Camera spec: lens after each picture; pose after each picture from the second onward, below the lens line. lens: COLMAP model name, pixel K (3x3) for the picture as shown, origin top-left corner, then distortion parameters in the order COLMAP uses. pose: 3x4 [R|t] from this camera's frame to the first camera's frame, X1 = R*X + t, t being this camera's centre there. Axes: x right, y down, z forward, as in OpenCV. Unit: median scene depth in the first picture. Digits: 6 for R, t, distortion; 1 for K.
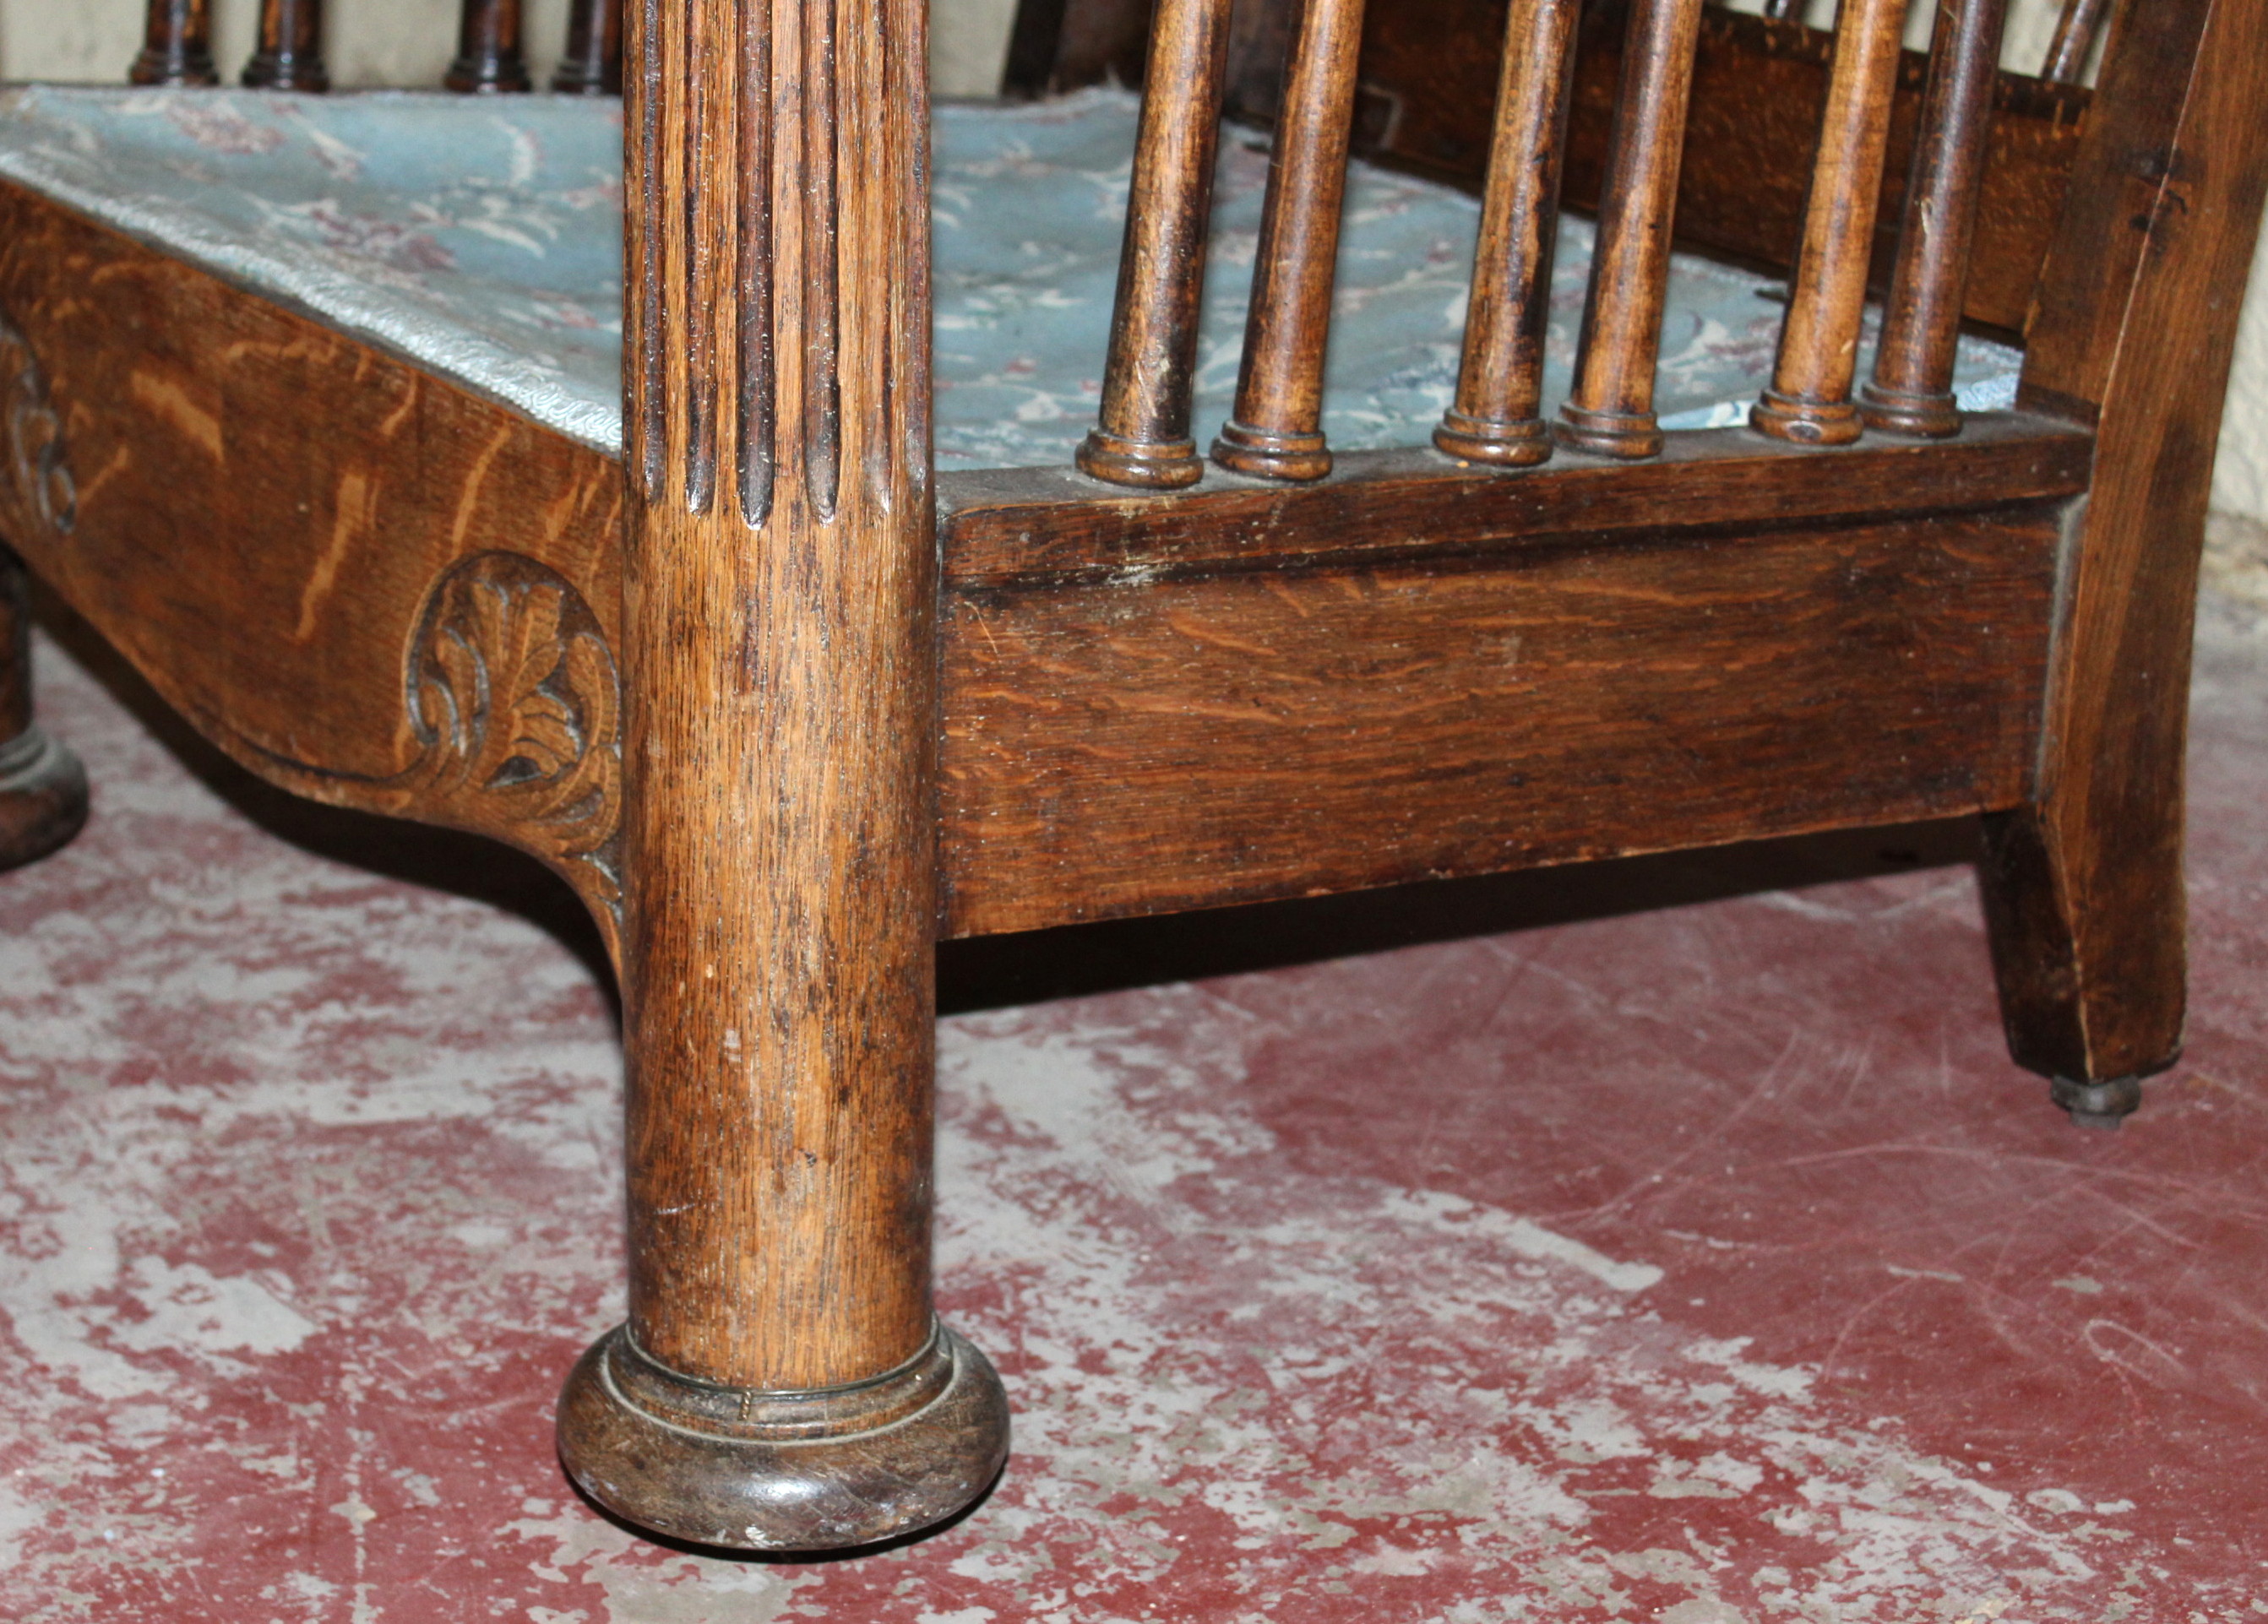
lens RADIAL K [[4569.2, 0, 866.0], [0, 4569.2, 812.6], [0, 0, 1]] dist [-0.005389, 0.180182]
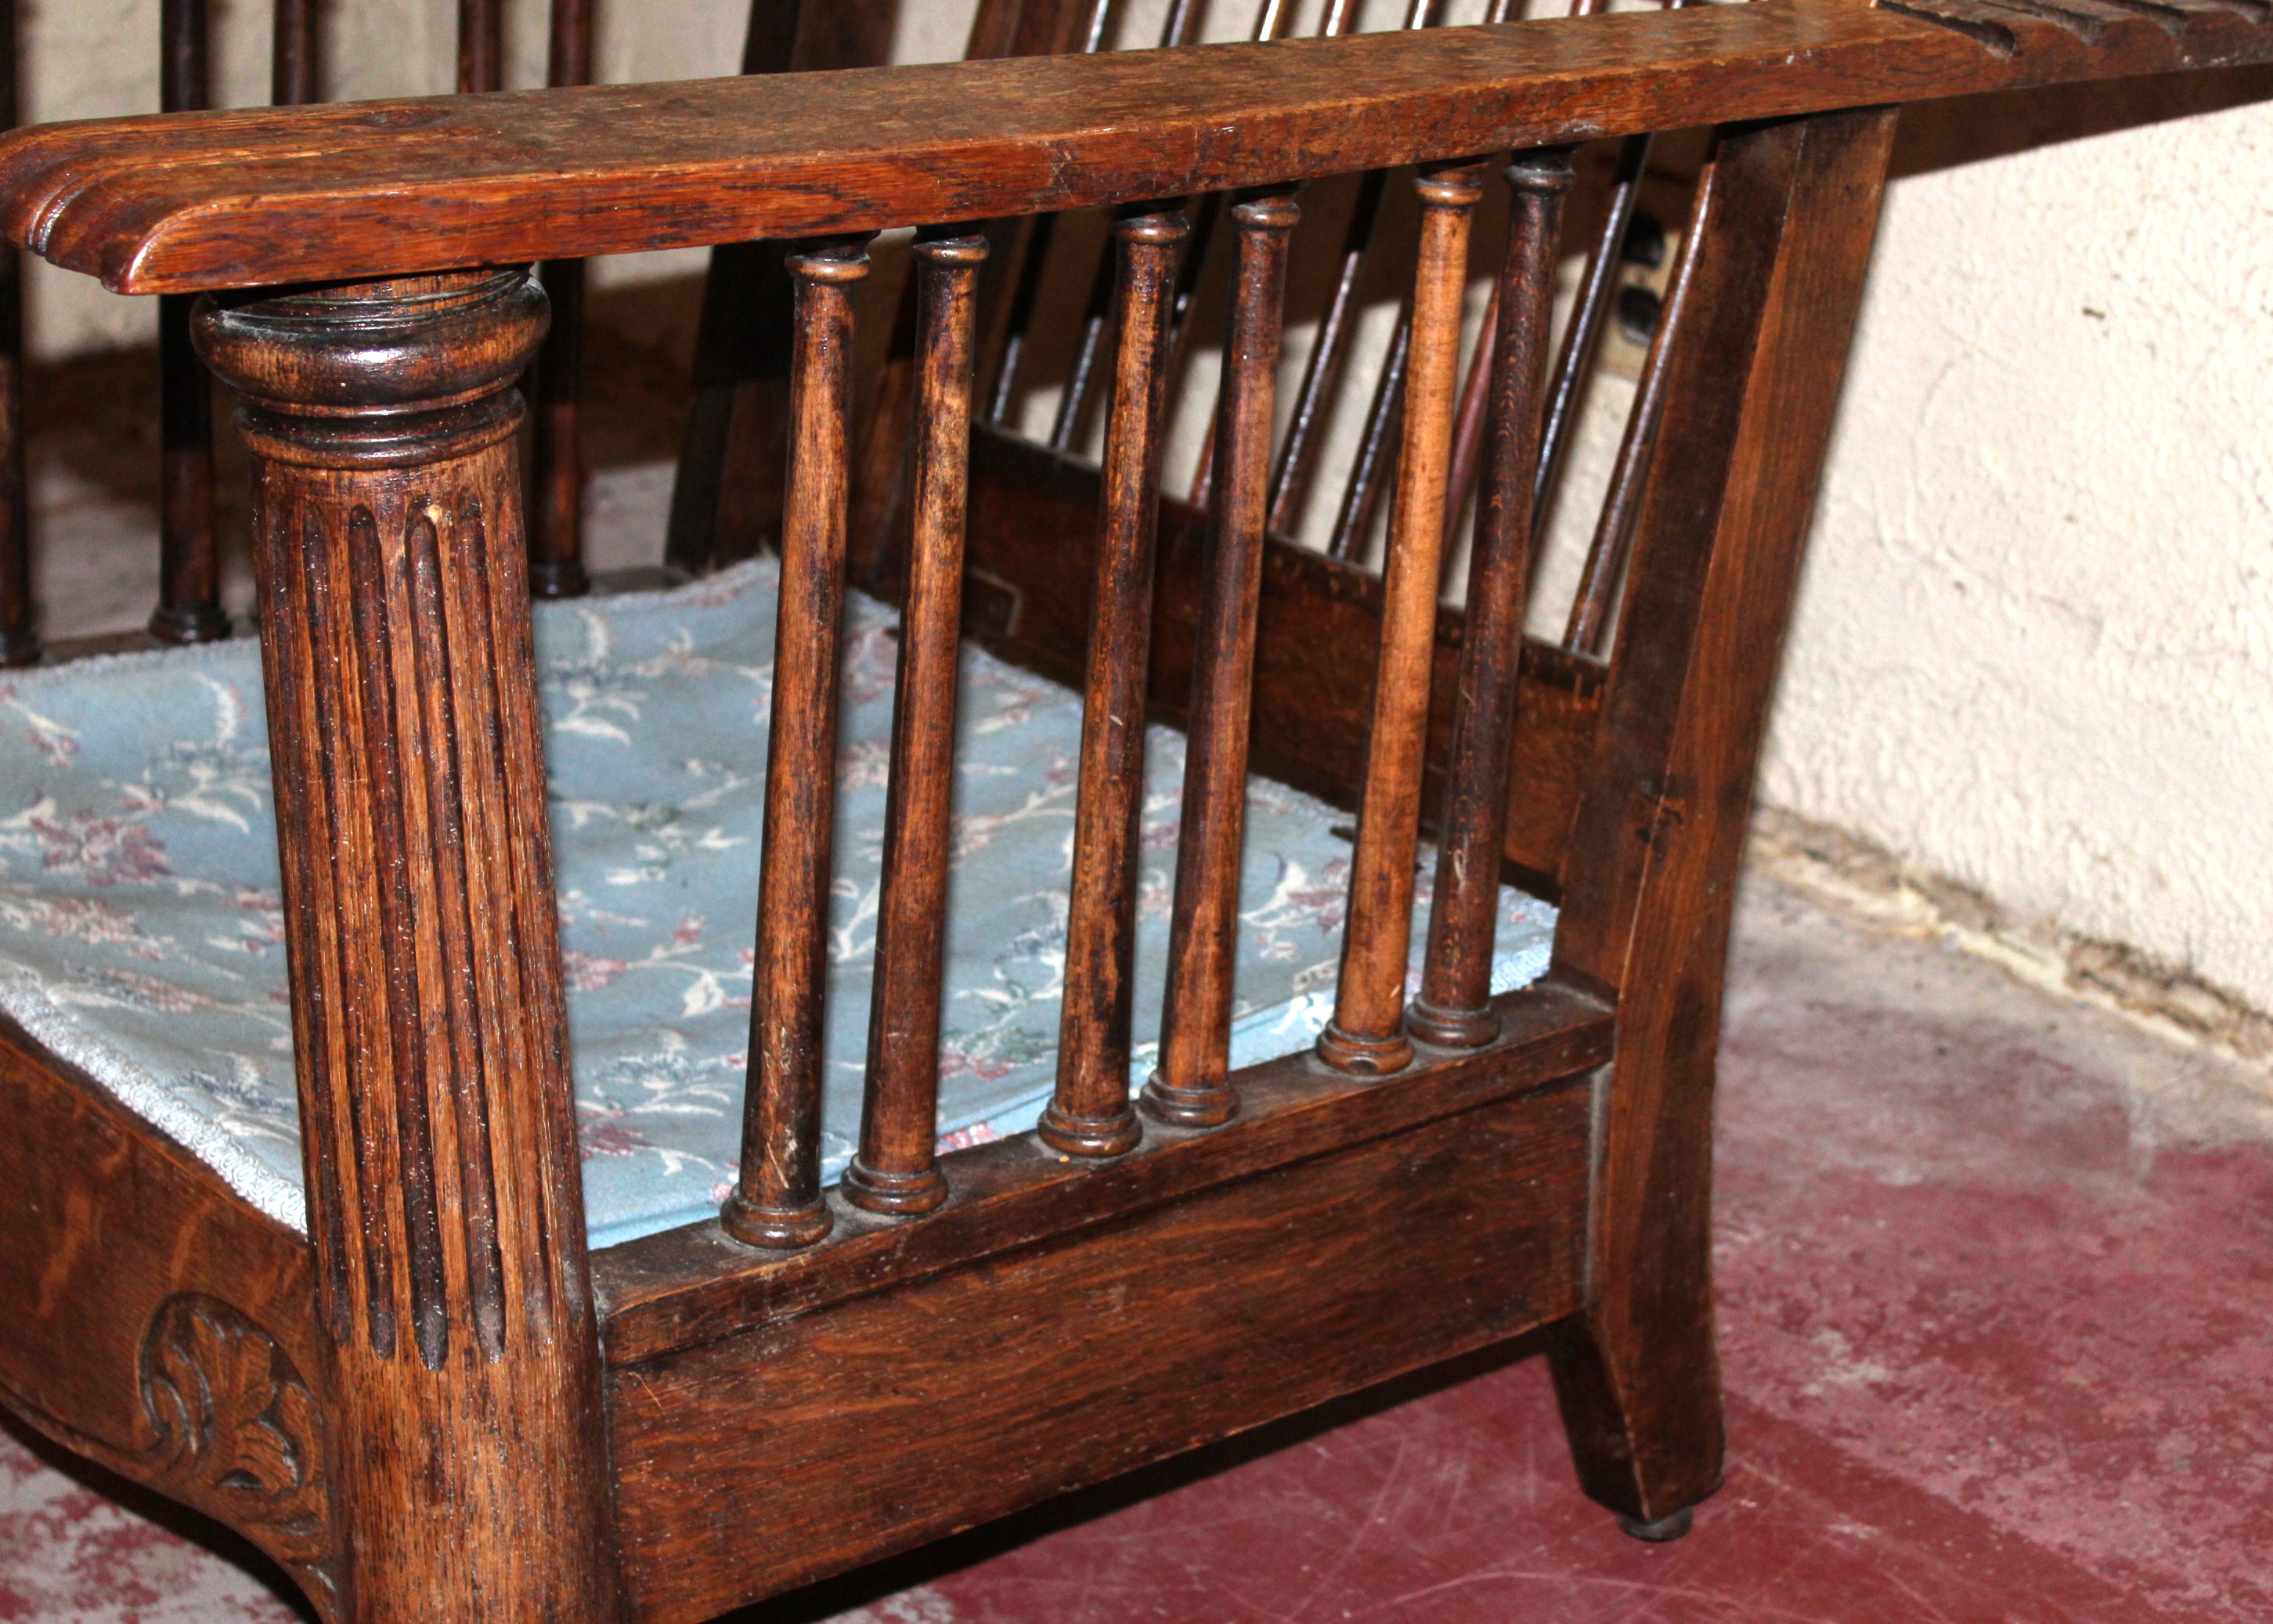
lens RADIAL K [[4224.6, 0, 1136.5], [0, 4224.6, 812.0], [0, 0, 1]] dist [0.002319, 0.022825]
pose [[0.991545, -0.062800, 0.113553, 0.033678], [0.057045, 0.996951, 0.053244, -0.216788], [-0.116550, -0.046316, 0.992104, -0.046996]]
